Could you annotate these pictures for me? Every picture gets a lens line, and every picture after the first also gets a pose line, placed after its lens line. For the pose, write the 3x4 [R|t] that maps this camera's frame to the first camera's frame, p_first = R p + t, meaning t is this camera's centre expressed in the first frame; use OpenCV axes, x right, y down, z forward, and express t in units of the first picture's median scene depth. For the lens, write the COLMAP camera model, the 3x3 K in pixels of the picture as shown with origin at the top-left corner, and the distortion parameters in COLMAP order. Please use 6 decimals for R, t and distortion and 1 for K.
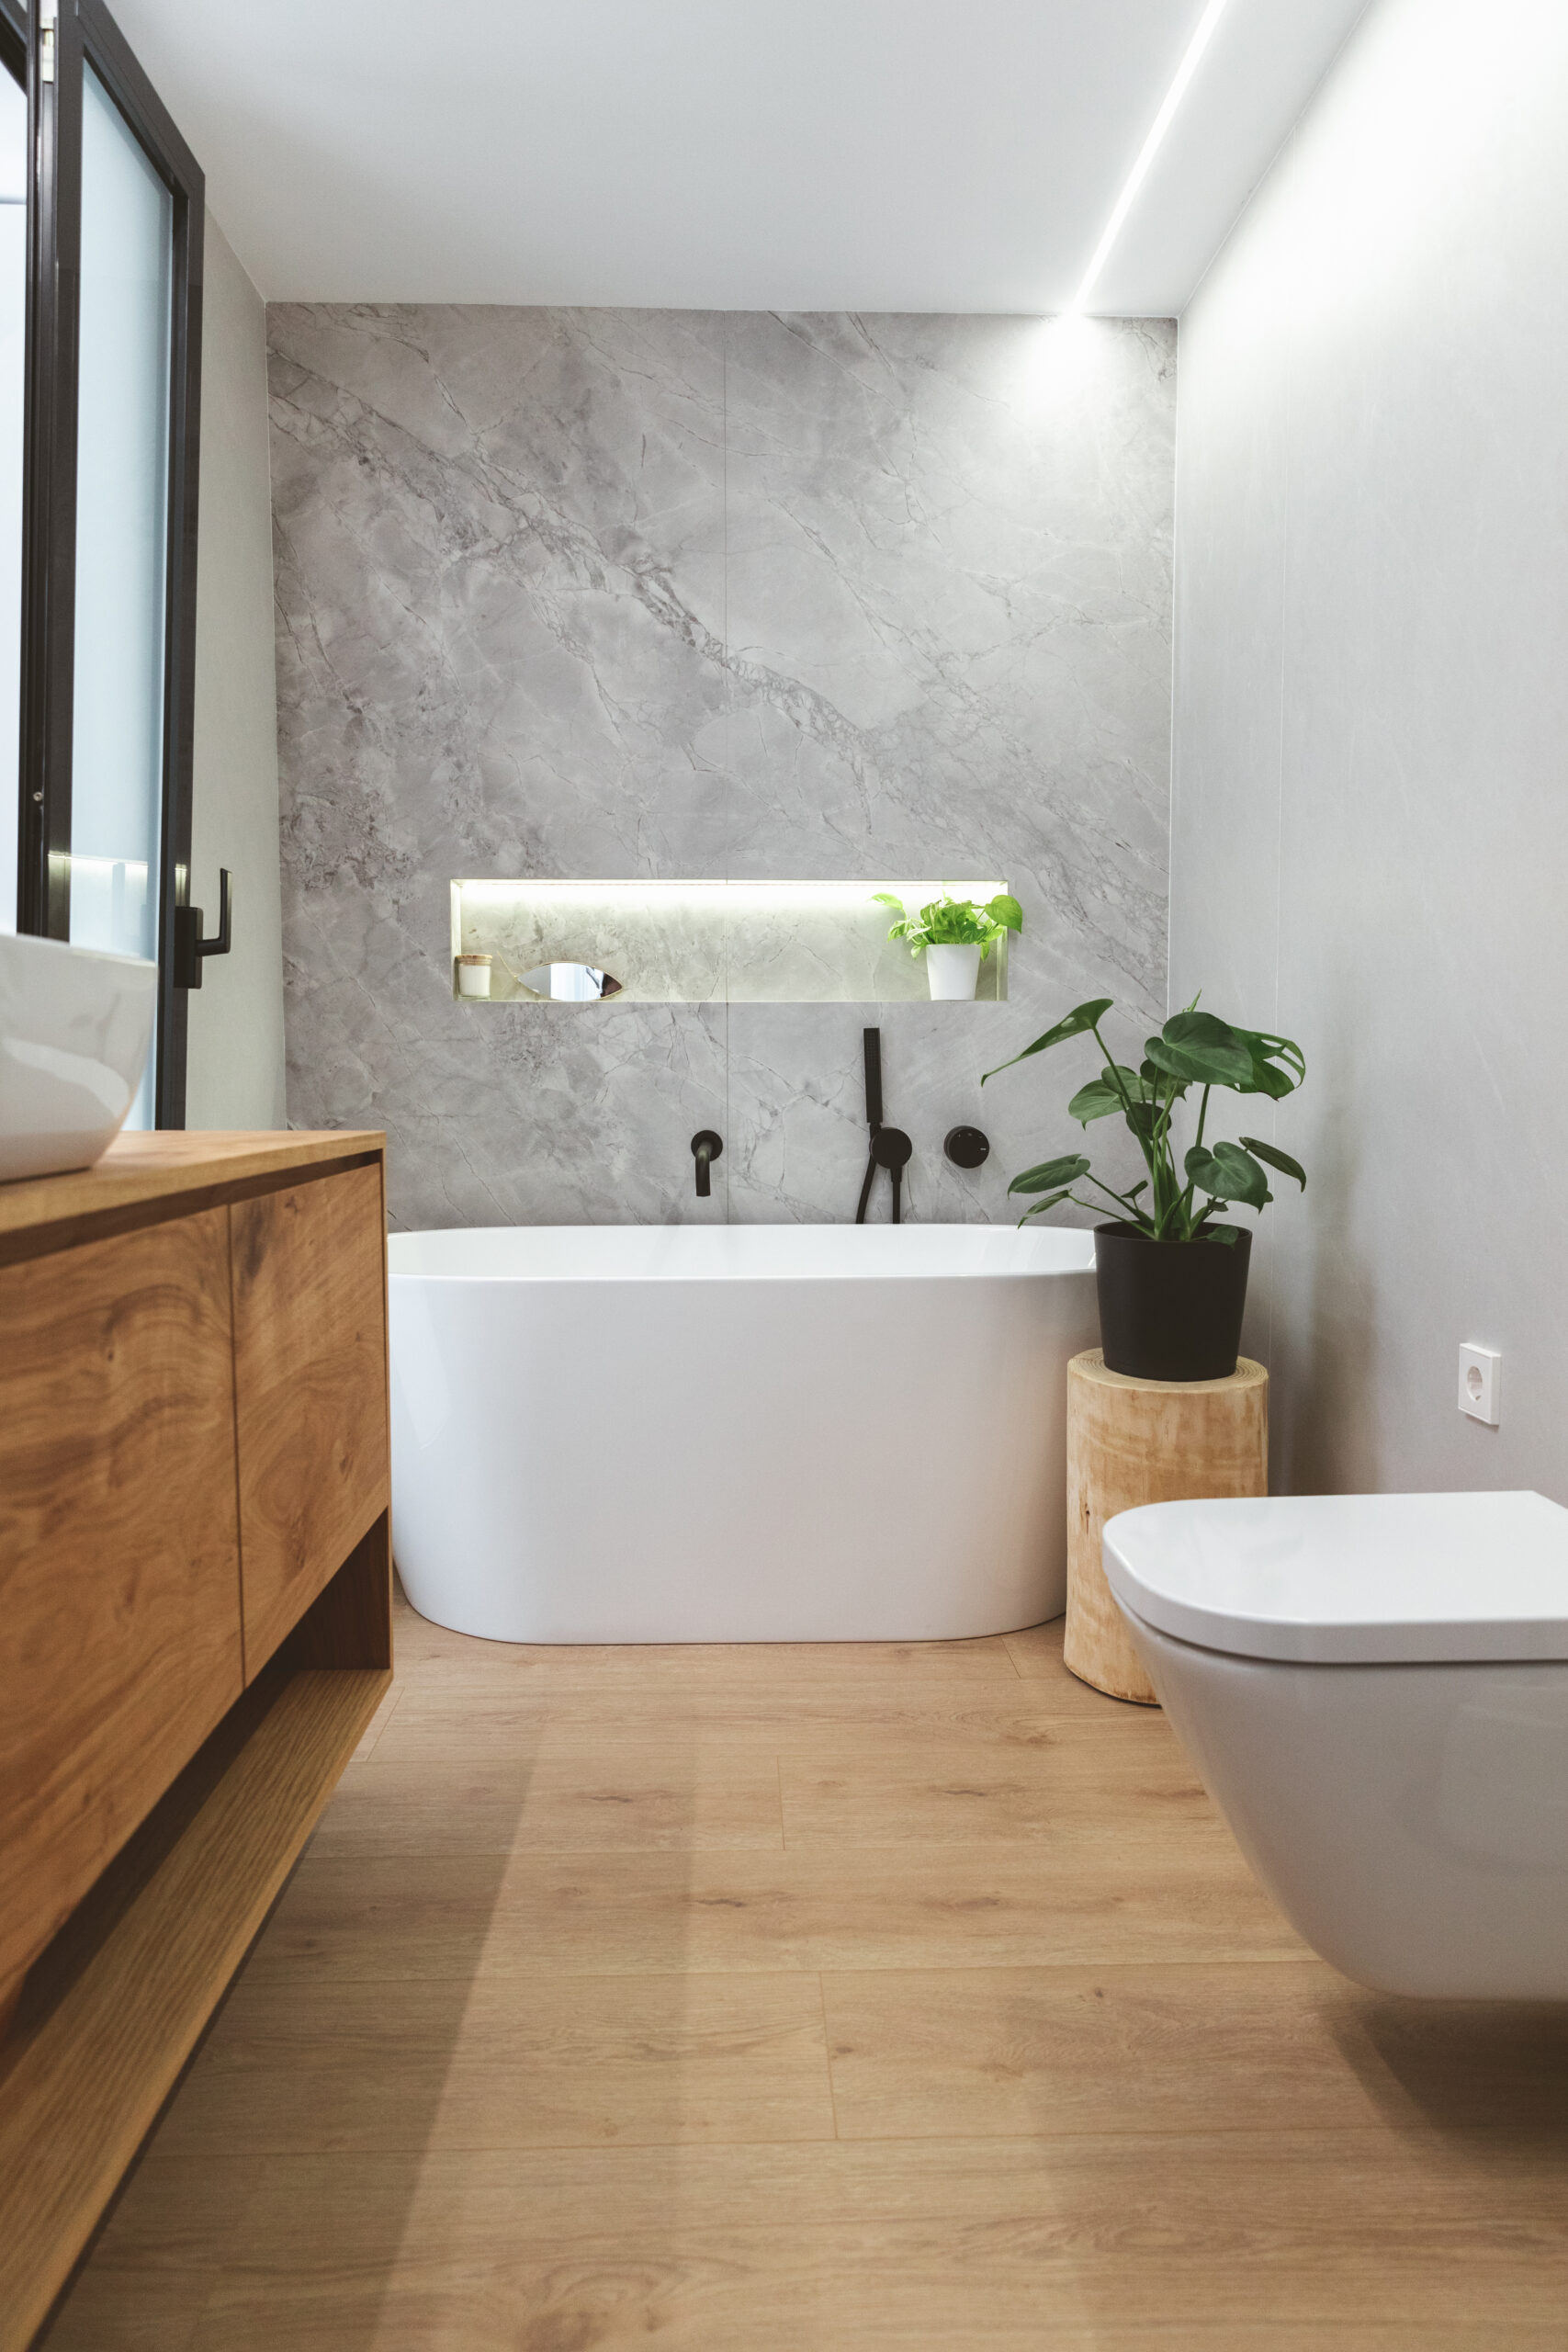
lens RADIAL K [[1594.0, 0, 783.6], [0, 1594.0, 1175.1], [0, 0, 1]] dist [0.002781, 0.002546]
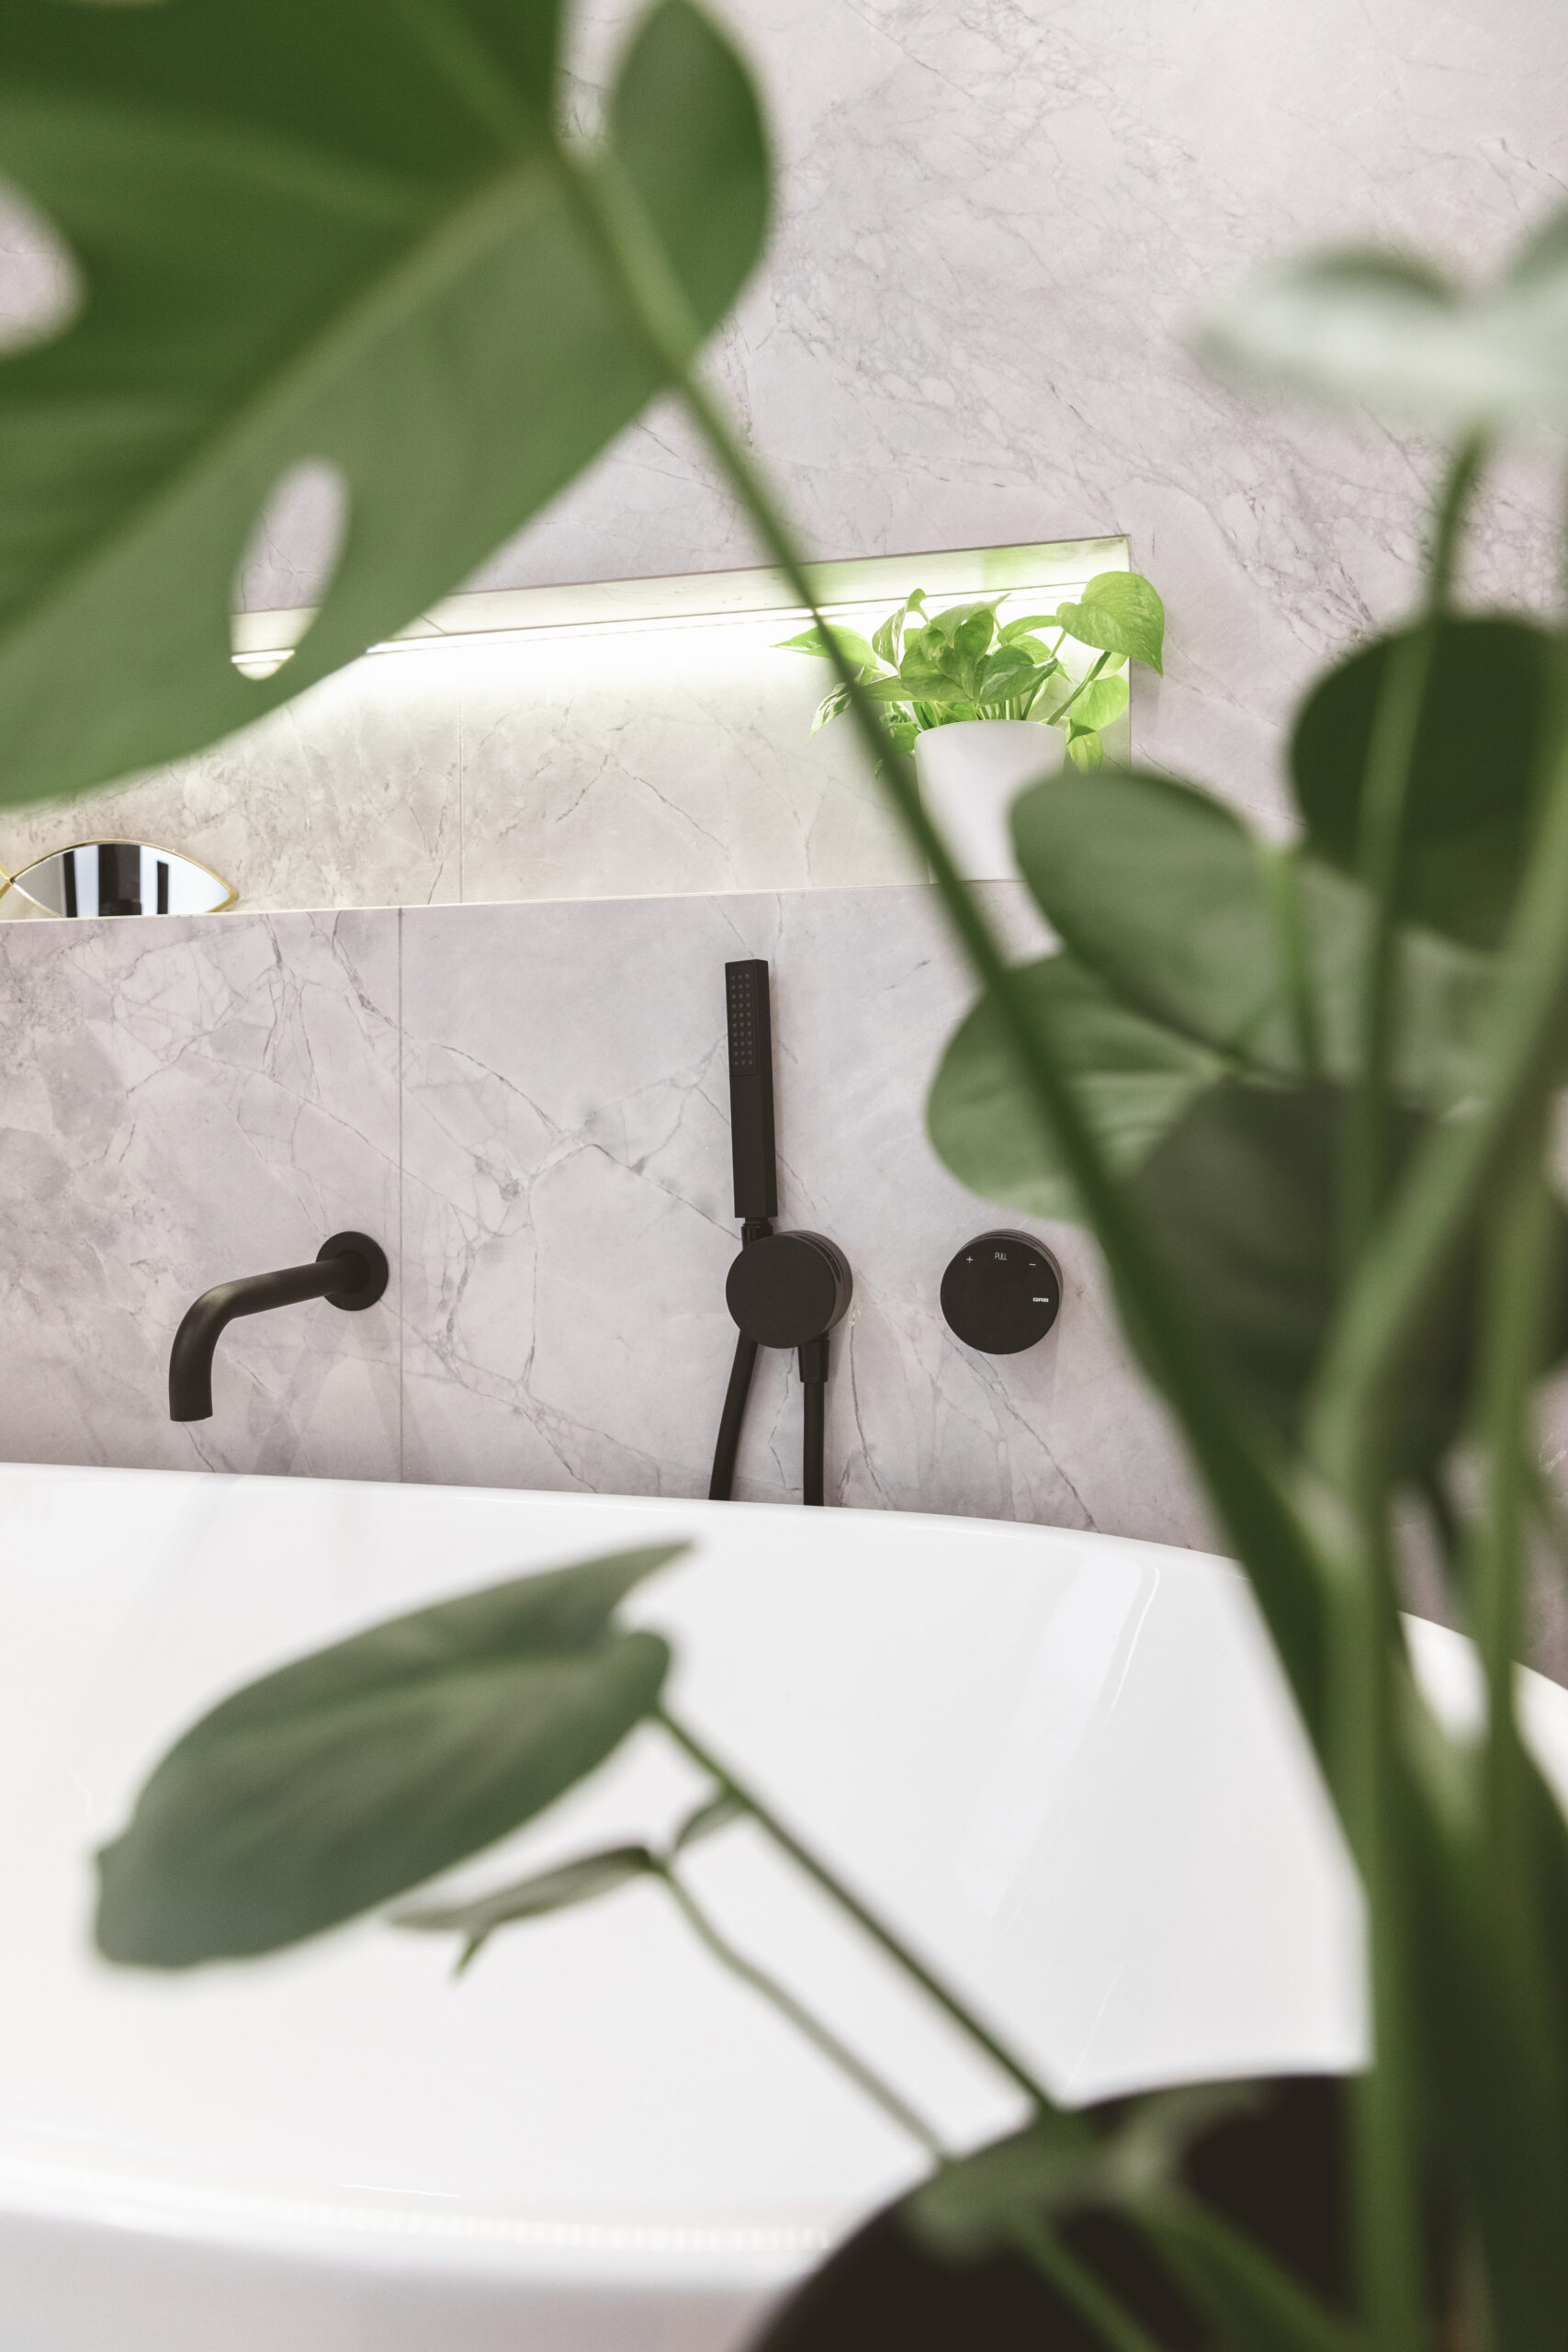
lens RADIAL K [[1594.0, 0, 784.1], [0, 1594.0, 1179.6], [0, 0, 1]] dist [0.002781, 0.002546]
pose [[0.961533, 0.005871, -0.274626, 0.164644], [-0.021592, 0.998294, -0.054257, -0.021905], [0.273838, 0.058100, 0.960019, 0.649221]]
